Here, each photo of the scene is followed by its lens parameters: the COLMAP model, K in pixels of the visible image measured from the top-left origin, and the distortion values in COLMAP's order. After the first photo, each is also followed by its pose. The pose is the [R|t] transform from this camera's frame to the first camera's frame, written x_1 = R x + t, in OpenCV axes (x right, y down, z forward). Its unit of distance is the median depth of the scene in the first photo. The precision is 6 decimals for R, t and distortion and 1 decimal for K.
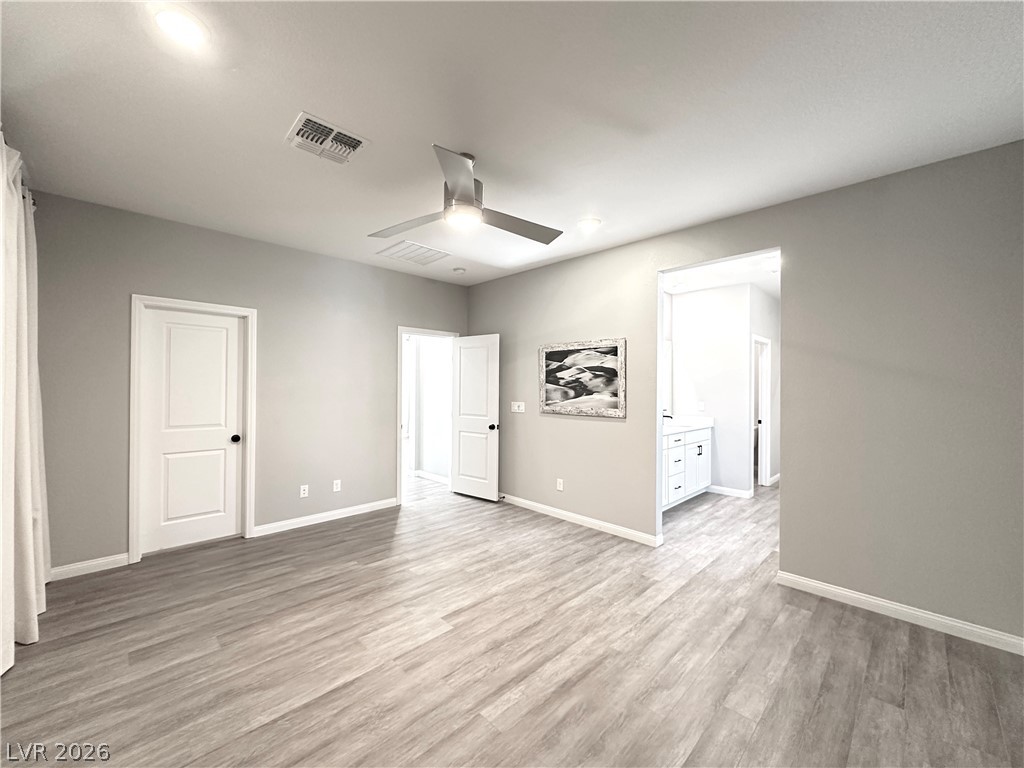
lens RADIAL K [[407.9, 0, 512.0], [0, 407.9, 384.0], [0, 0, 1]] dist [-0.000446, 0.000307]
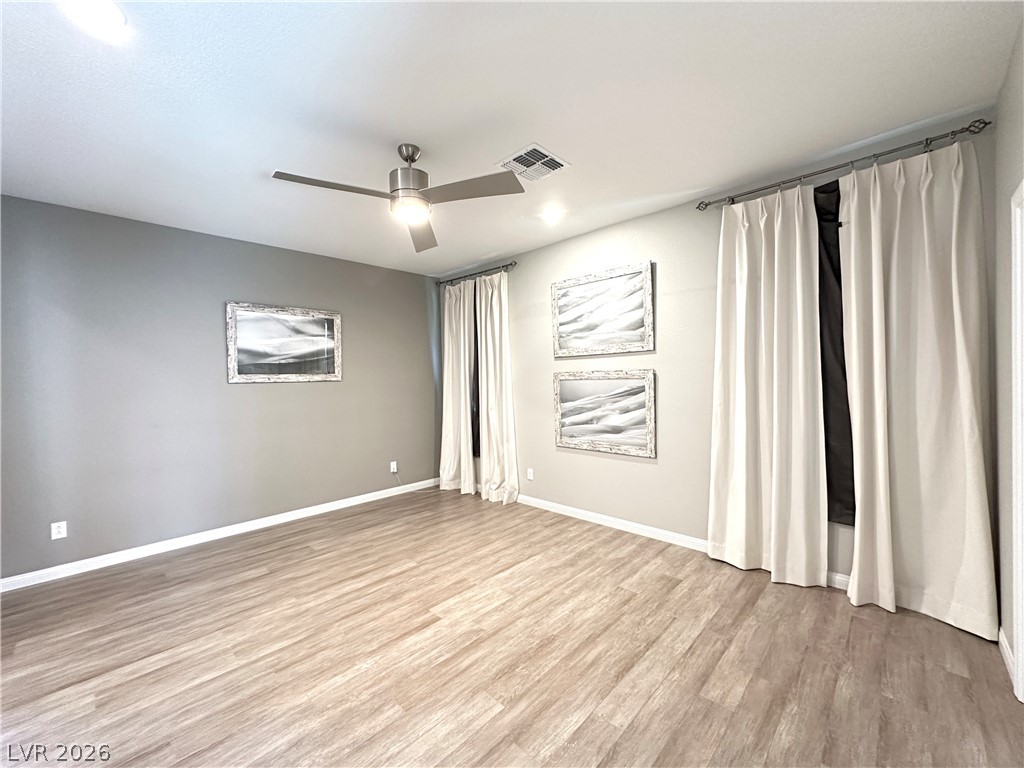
lens RADIAL K [[407.9, 0, 512.0], [0, 407.9, 384.0], [0, 0, 1]] dist [-0.000446, 0.000307]
pose [[-0.999654, 0.017191, -0.019894, -0.337344], [0.016978, 0.999797, 0.010864, 0.012451], [0.020077, 0.010522, -0.999743, 2.004888]]
